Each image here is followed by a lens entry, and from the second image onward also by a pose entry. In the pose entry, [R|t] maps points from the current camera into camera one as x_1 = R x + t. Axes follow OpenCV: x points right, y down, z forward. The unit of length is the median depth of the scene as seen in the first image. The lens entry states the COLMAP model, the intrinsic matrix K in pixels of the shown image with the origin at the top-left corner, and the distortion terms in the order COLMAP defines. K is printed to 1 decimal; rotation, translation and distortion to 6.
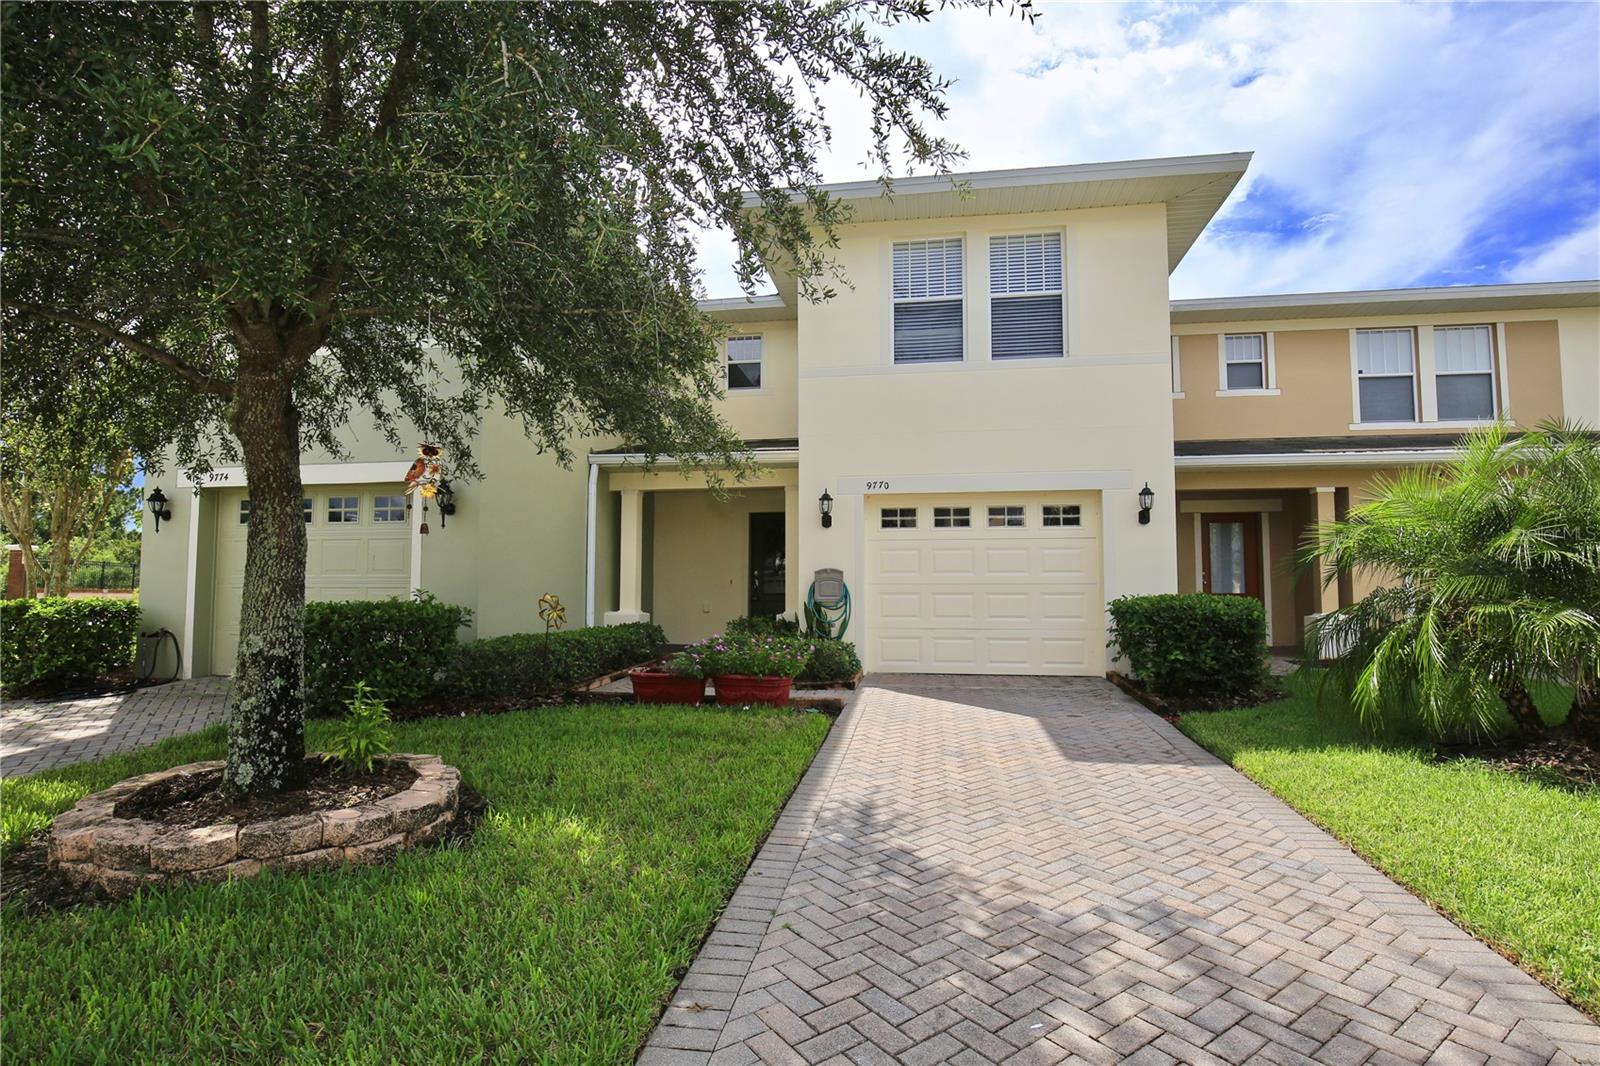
lens RADIAL K [[810.8, 0, 800.0], [0, 810.8, 533.0], [0, 0, 1]] dist [-0.028443, 0.000147]
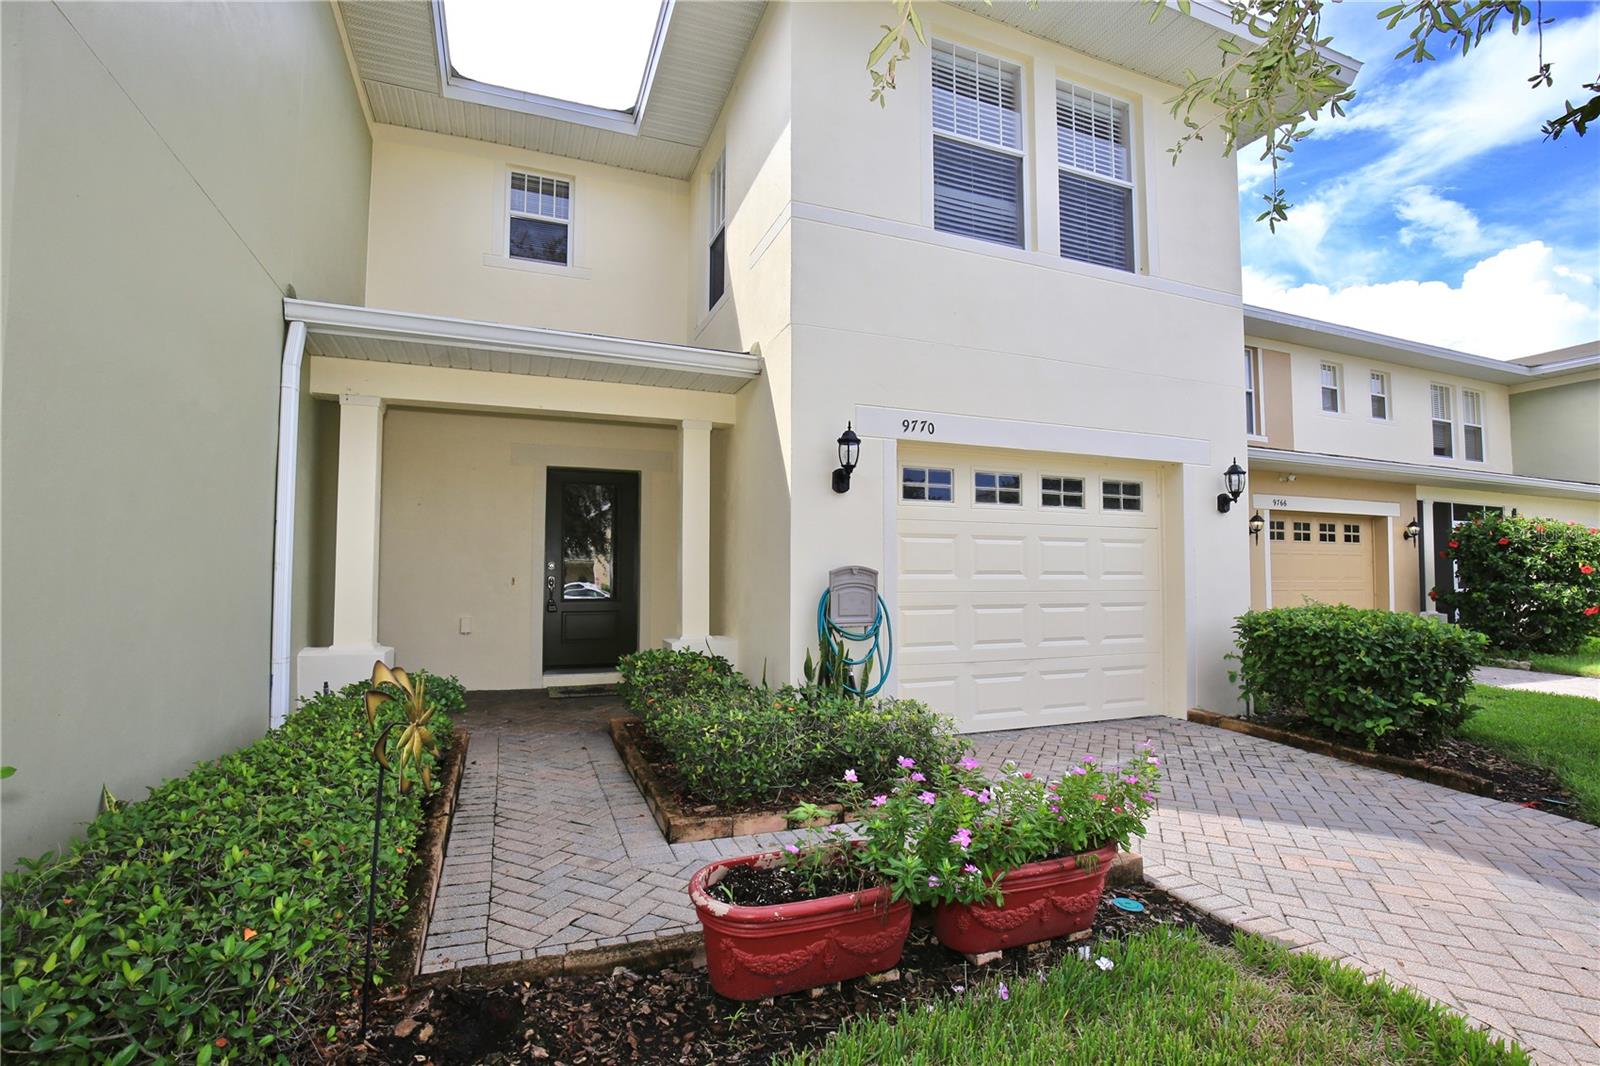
lens RADIAL K [[728.1, 0, 800.0], [0, 728.1, 533.0], [0, 0, 1]] dist [-0.000068, -0.000043]
pose [[0.857533, 0.032878, 0.513377, -0.268799], [-0.038667, 0.999252, 0.000593, 0.023794], [-0.512973, -0.020359, 0.858163, 0.634382]]
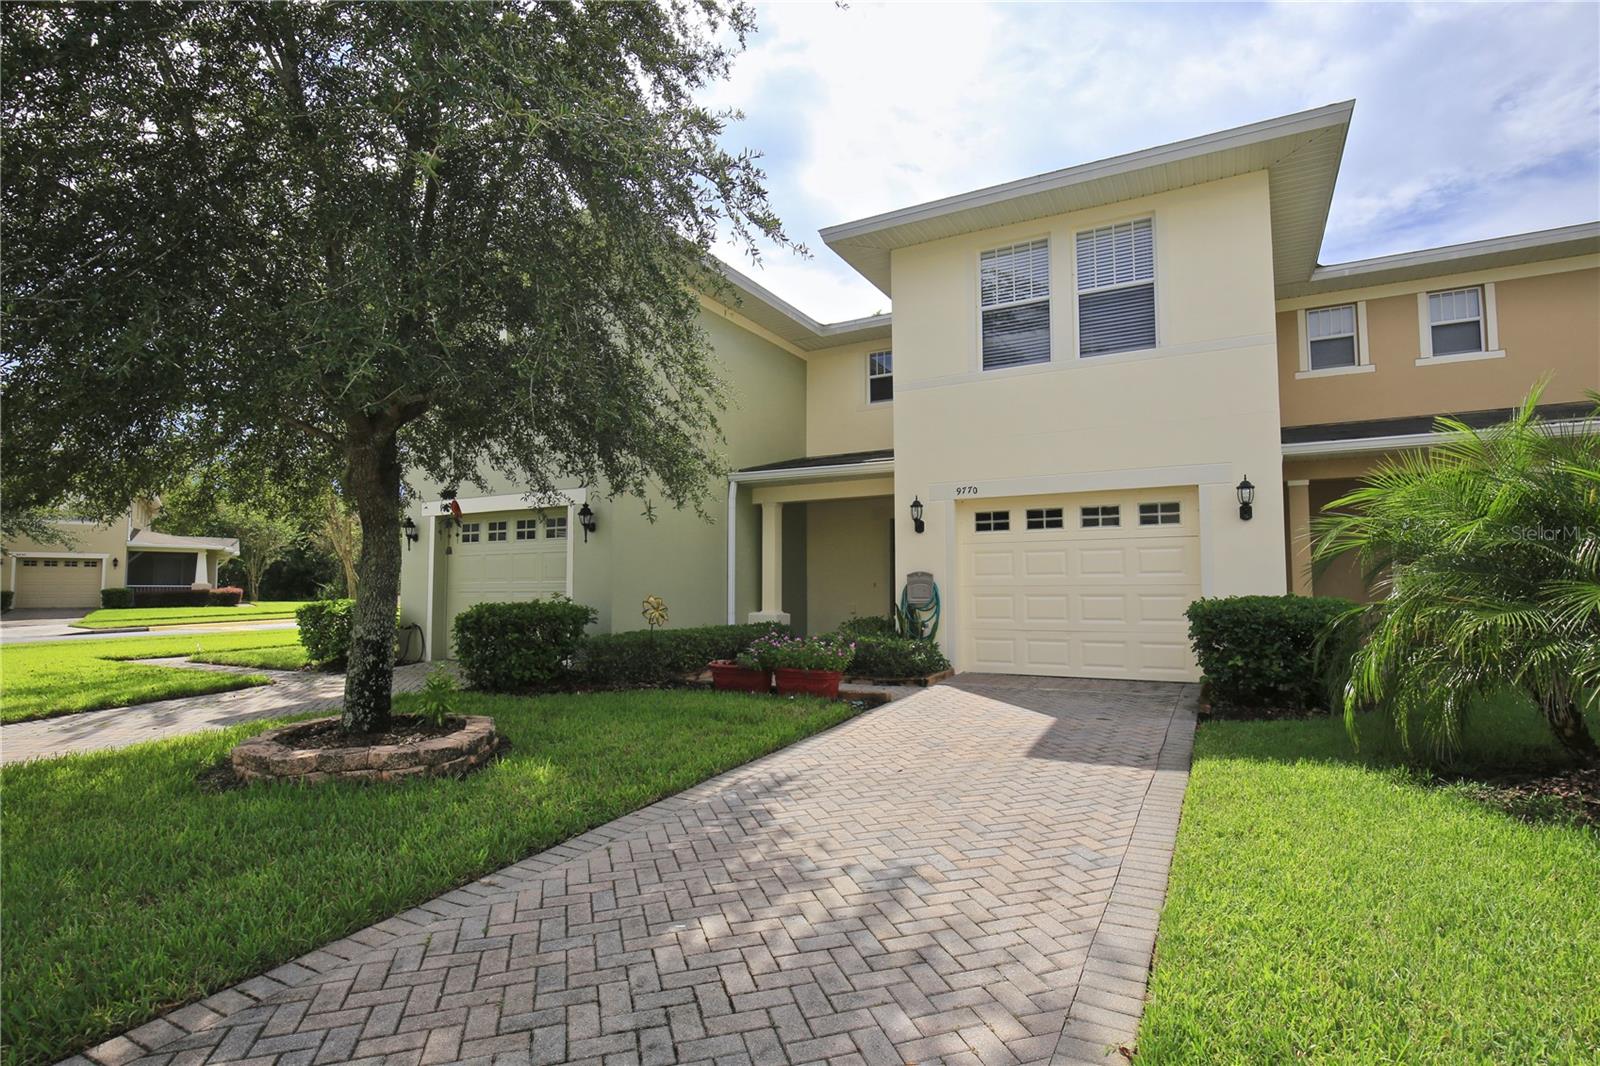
lens RADIAL K [[817.2, 0, 800.0], [0, 817.2, 533.0], [0, 0, 1]] dist [-0.026985, -0.000612]
pose [[0.939409, -0.027900, -0.341662, 0.270074], [0.027290, 0.999606, -0.006593, -0.004003], [0.341711, -0.003130, 0.939800, -0.051640]]
